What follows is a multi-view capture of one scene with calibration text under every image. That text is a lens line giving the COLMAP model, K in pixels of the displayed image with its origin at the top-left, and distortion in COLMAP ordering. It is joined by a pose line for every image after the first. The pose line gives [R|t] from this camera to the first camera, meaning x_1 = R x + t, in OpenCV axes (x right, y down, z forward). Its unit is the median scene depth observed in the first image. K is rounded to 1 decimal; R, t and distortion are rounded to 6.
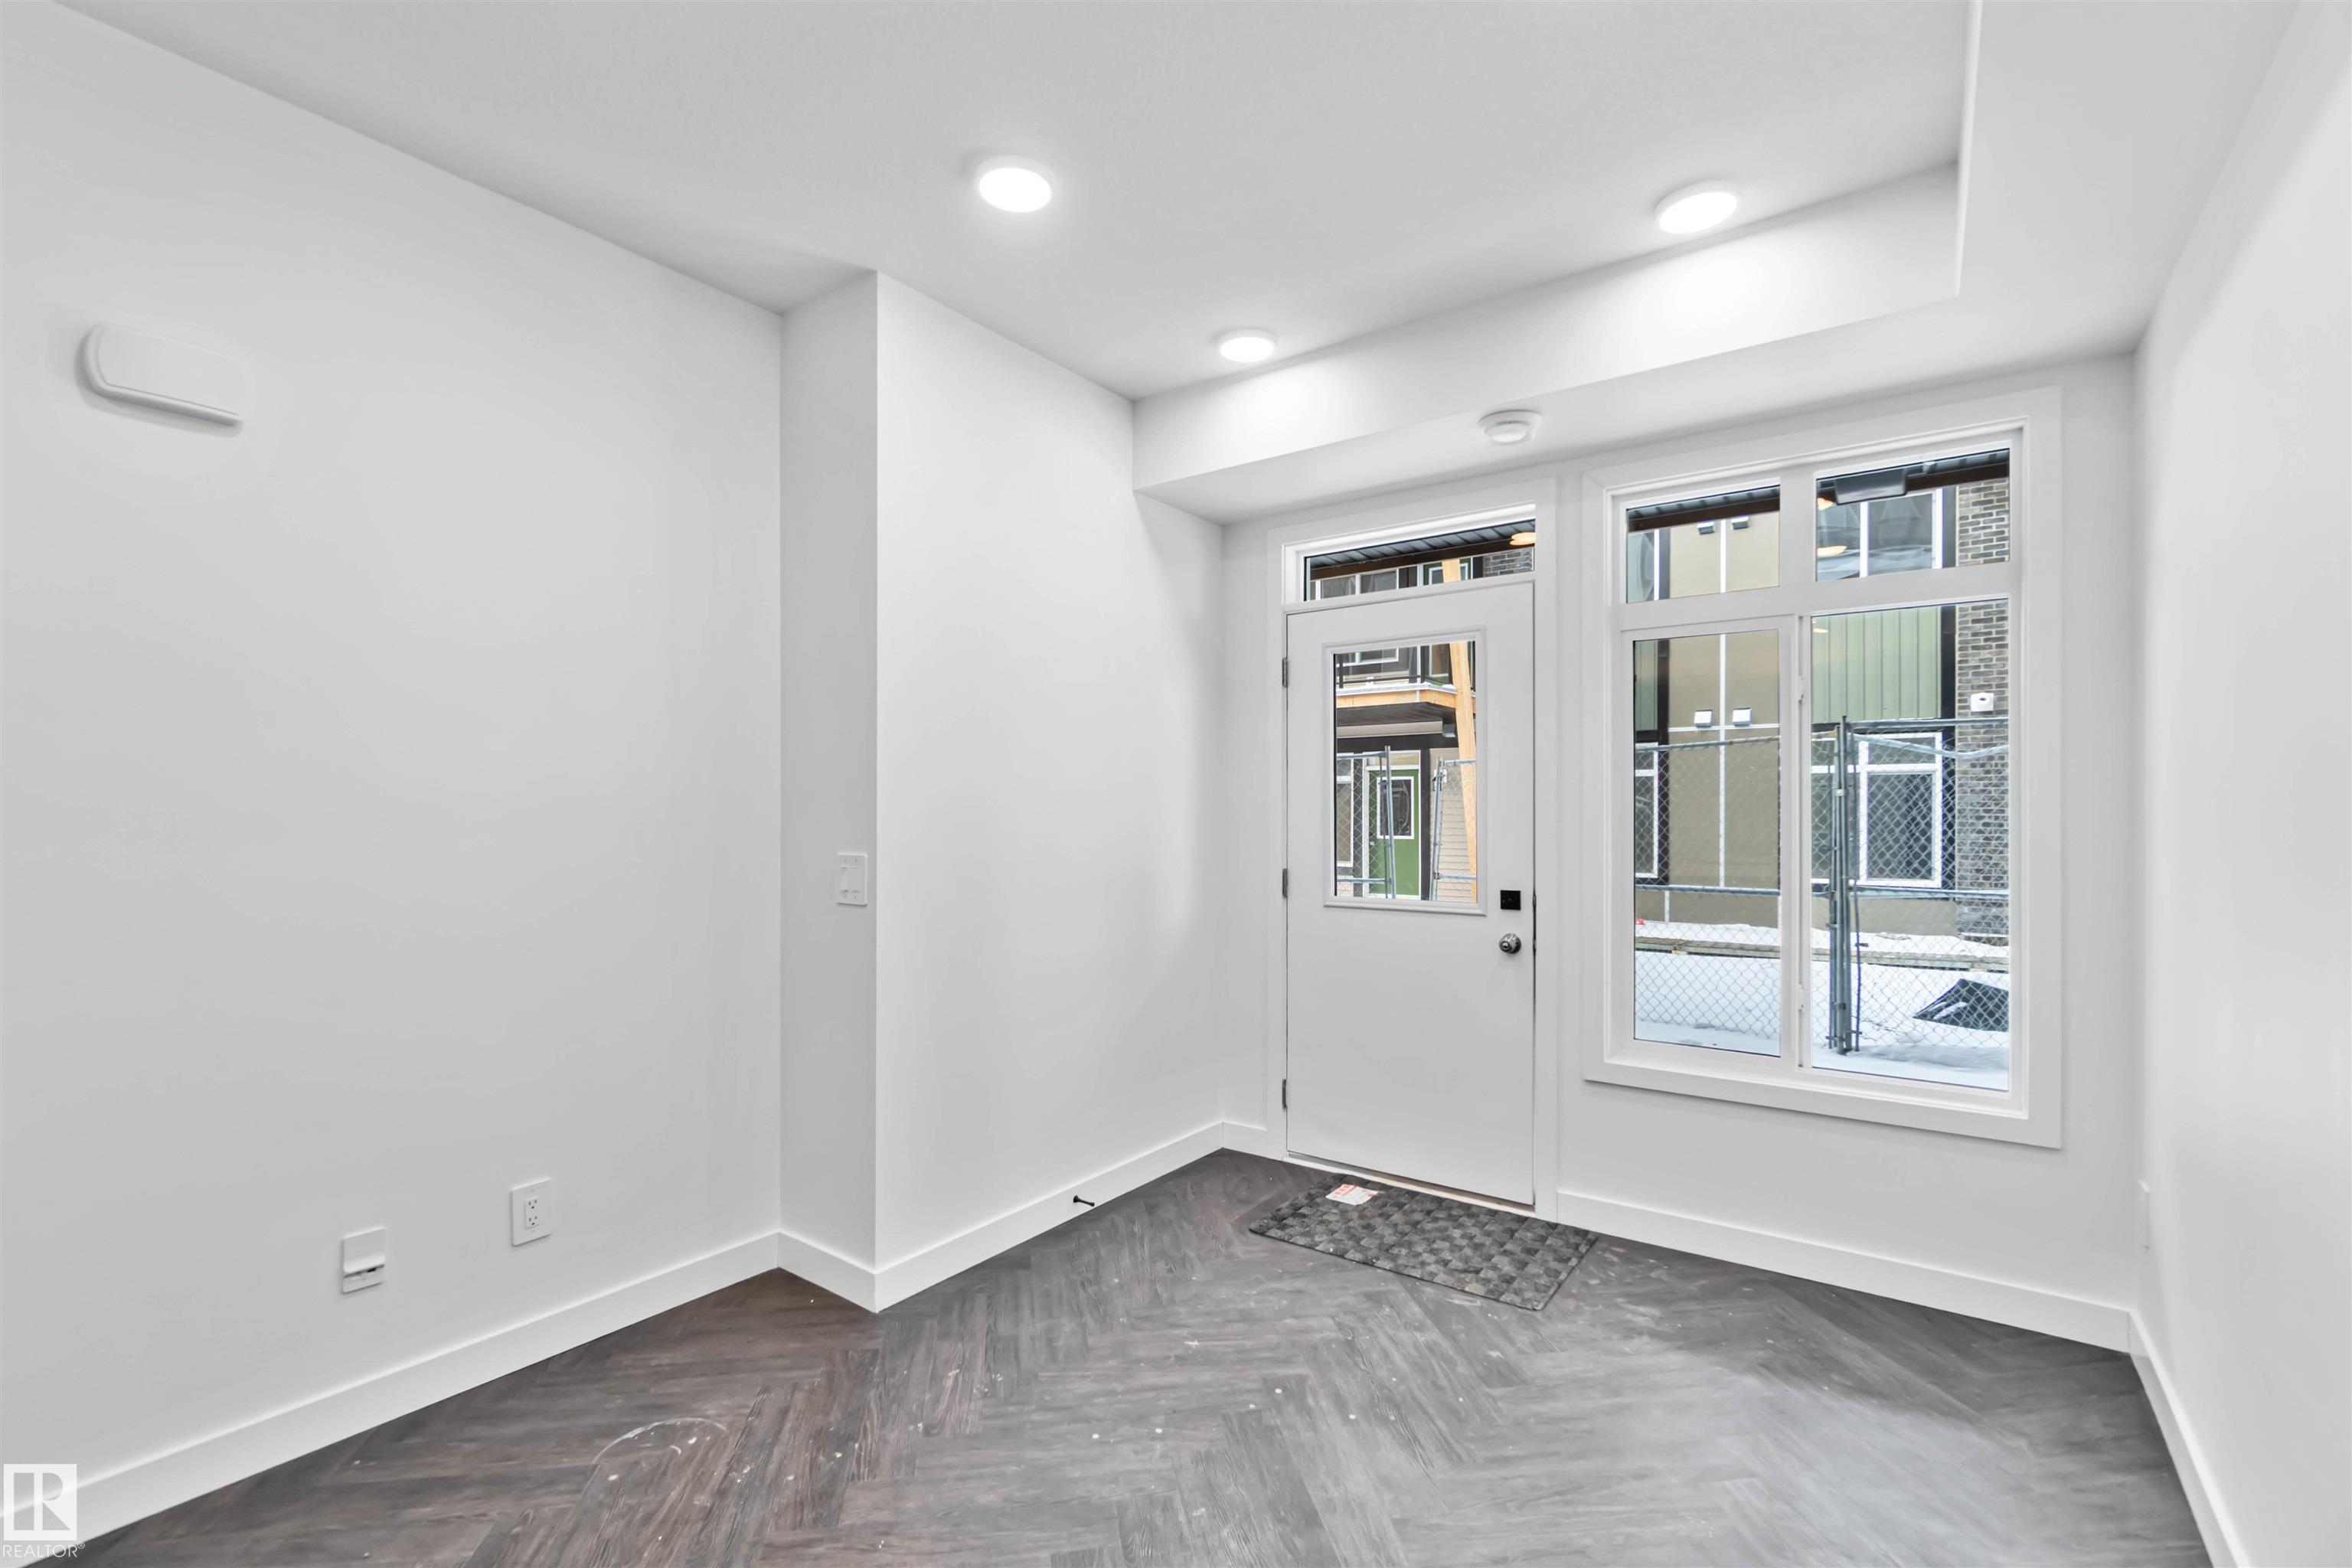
lens RADIAL K [[1038.1, 0, 1179.9], [0, 1038.1, 810.1], [0, 0, 1]] dist [-0.002249, 0.000111]
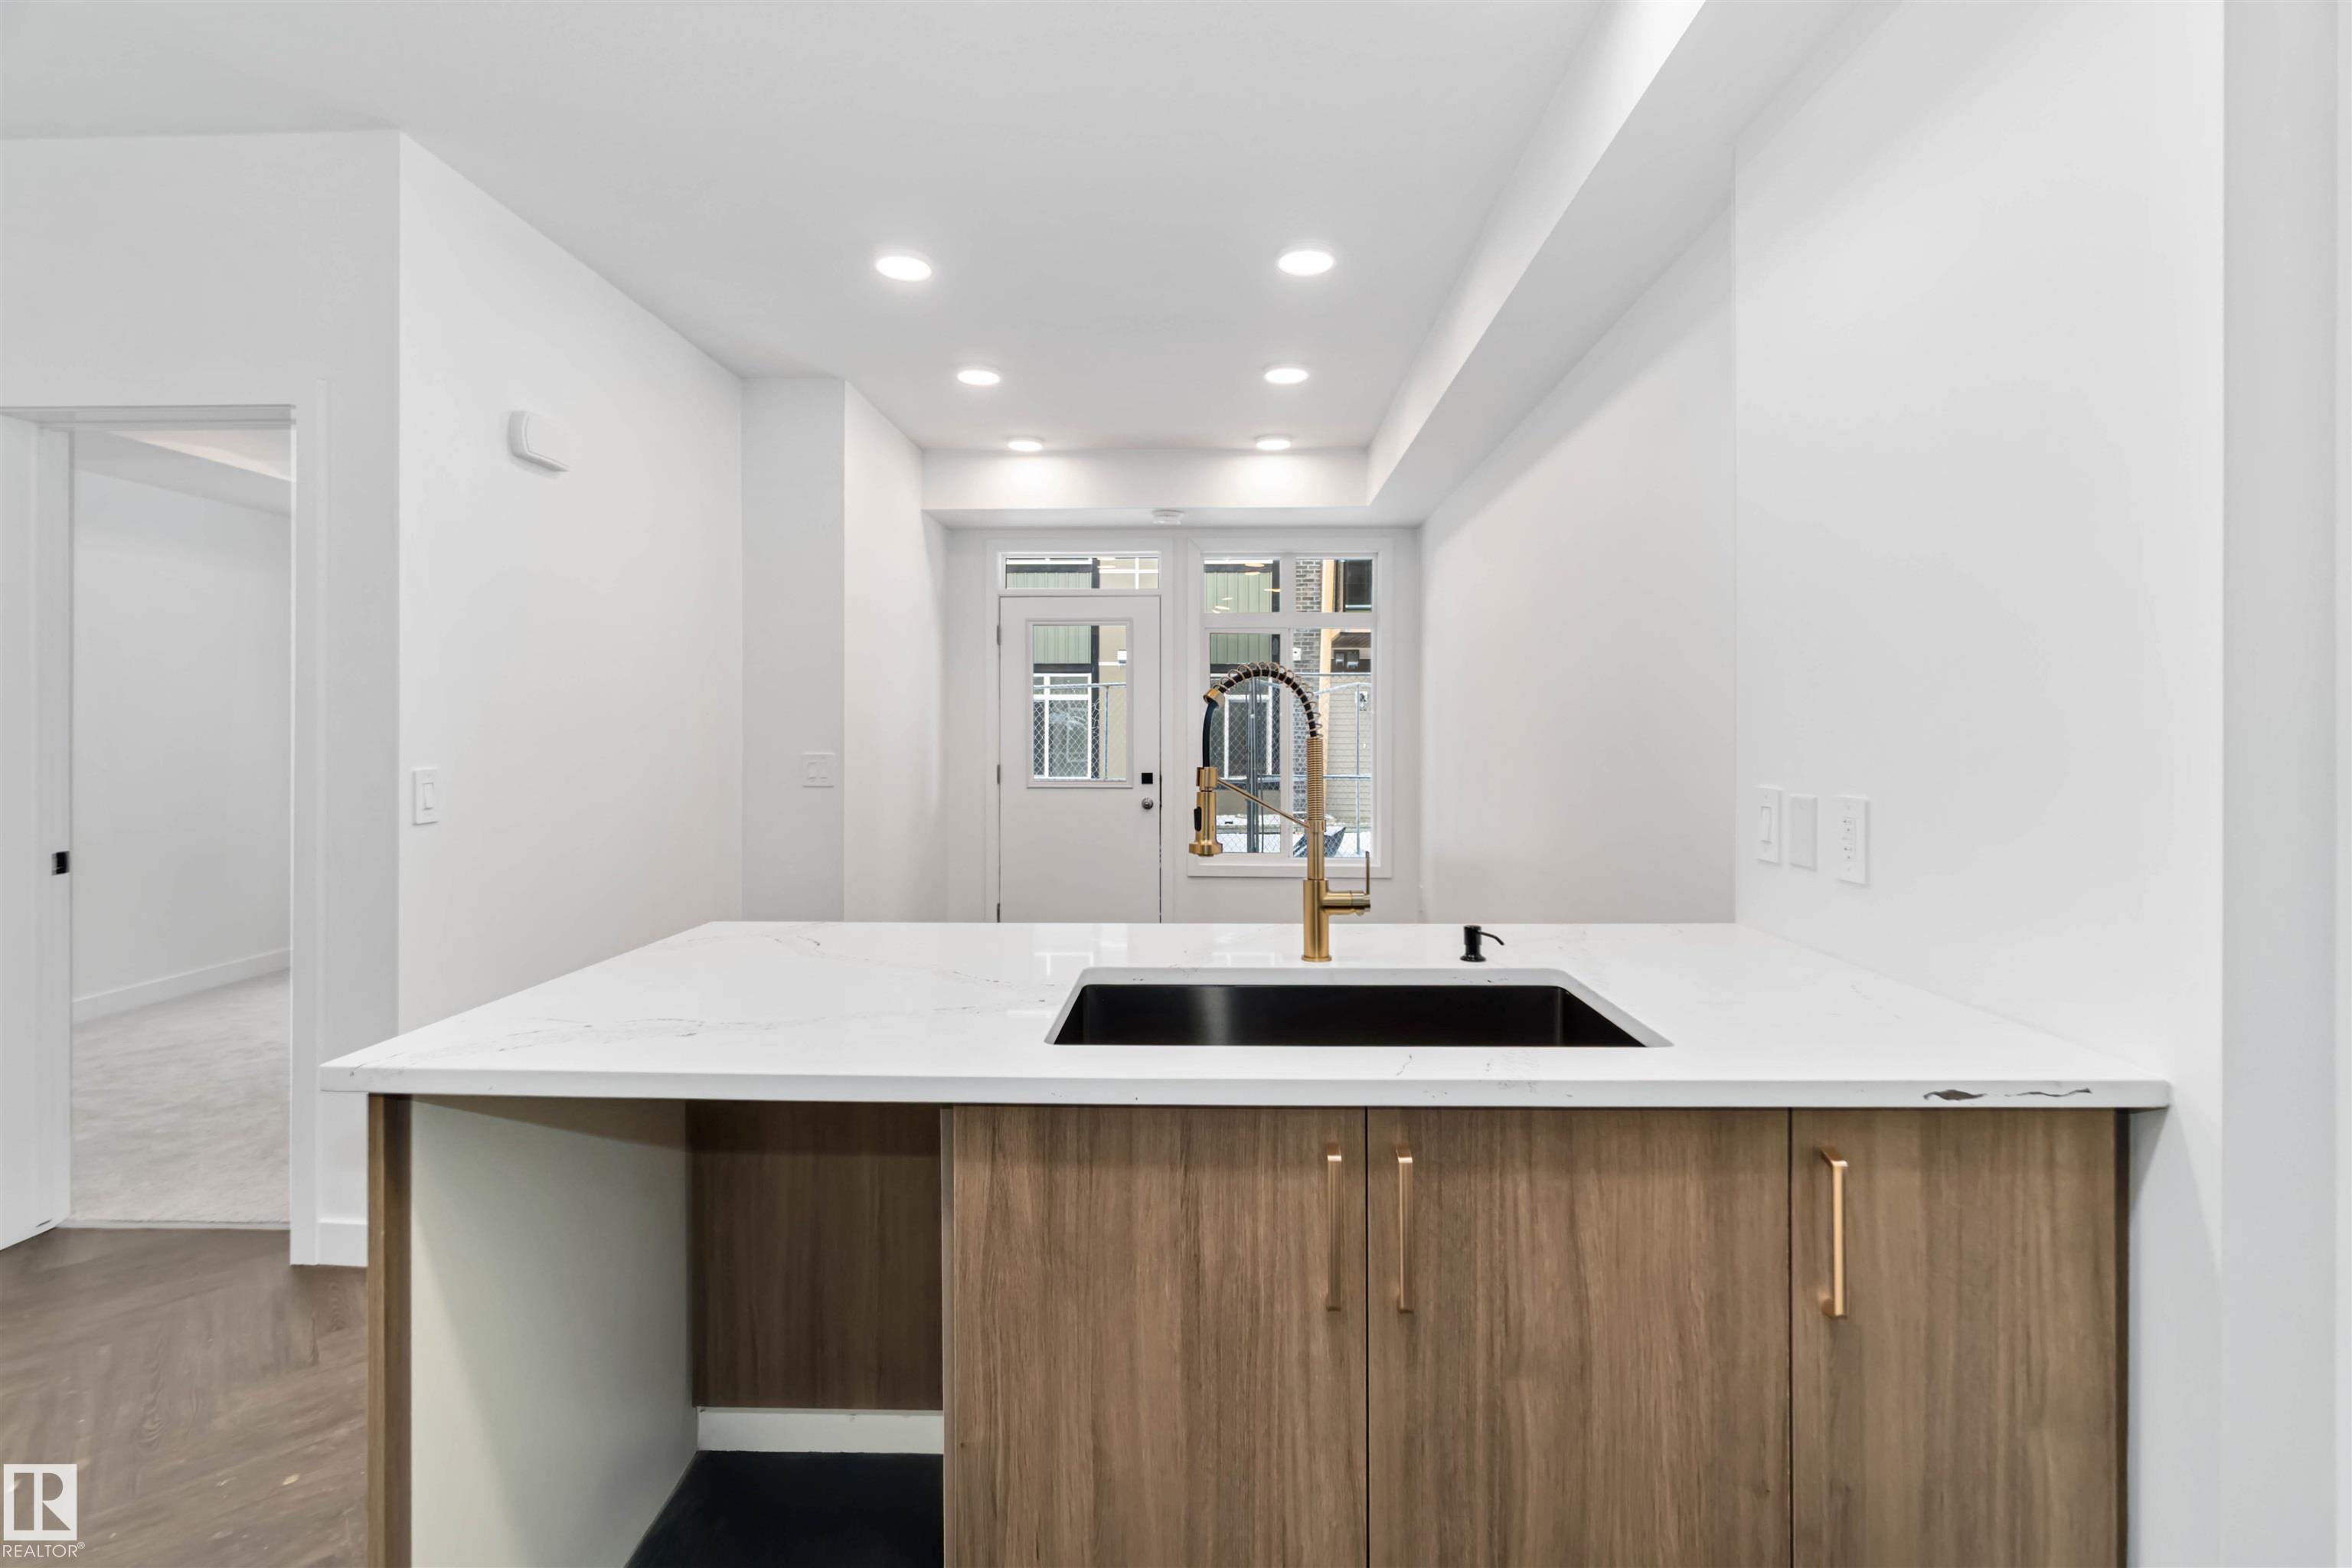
lens RADIAL K [[1054.7, 0, 1181.7], [0, 1054.7, 734.4], [0, 0, 1]] dist [-0.003993, -0.000069]
pose [[0.833924, -0.000557, 0.551879, -0.659125], [-0.002790, 0.999982, 0.005224, 0.004815], [-0.551872, -0.005896, 0.833908, -0.540587]]
